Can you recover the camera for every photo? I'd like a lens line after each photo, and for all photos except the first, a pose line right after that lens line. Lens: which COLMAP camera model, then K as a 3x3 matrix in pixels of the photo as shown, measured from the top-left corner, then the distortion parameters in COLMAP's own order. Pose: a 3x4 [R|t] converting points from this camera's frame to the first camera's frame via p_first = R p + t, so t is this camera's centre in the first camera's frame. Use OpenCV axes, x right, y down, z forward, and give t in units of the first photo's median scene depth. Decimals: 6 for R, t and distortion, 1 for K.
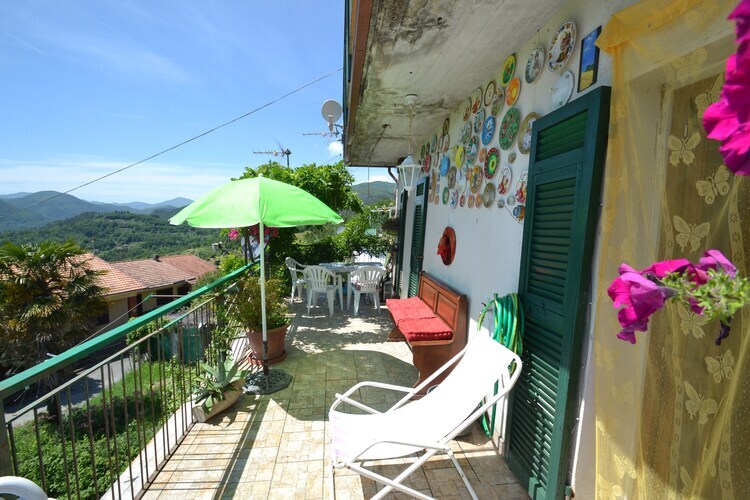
lens RADIAL K [[339.1, 0, 366.0], [0, 339.1, 262.2], [0, 0, 1]] dist [0.000630, -0.003465]
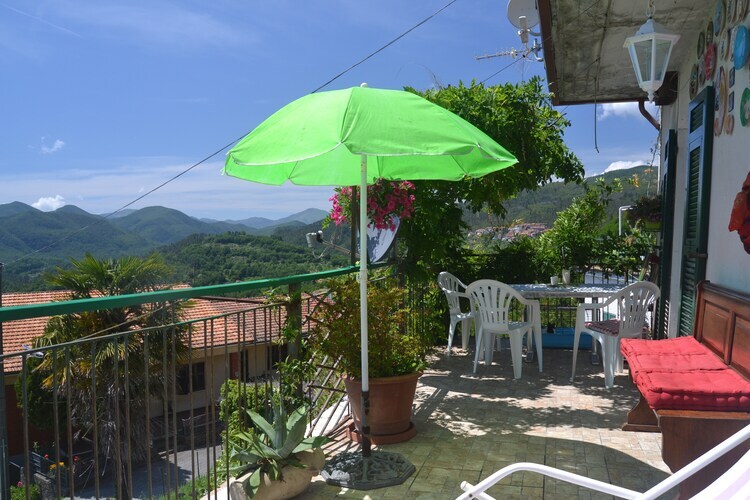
lens RADIAL K [[600.1, 0, 369.4], [0, 600.1, 255.2], [0, 0, 1]] dist [-0.072674, 0.006023]
pose [[0.920369, -0.006218, -0.391001, 0.045503], [-0.033029, 0.995064, -0.093572, 0.061617], [0.389653, 0.099035, 0.915621, 0.066238]]
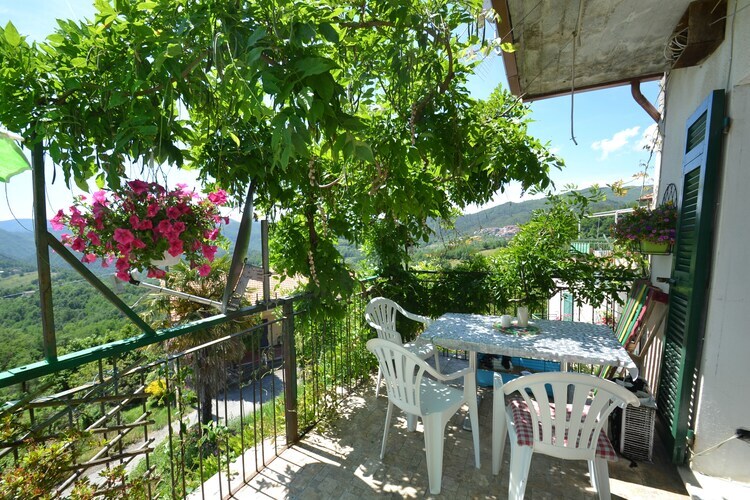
lens RADIAL K [[339.1, 0, 361.8], [0, 339.1, 261.8], [0, 0, 1]] dist [0.000630, -0.003465]
pose [[0.848842, 0.013266, -0.528480, 0.010371], [-0.041069, 0.998319, -0.040906, -0.052881], [0.527049, 0.056427, 0.847960, 0.651572]]
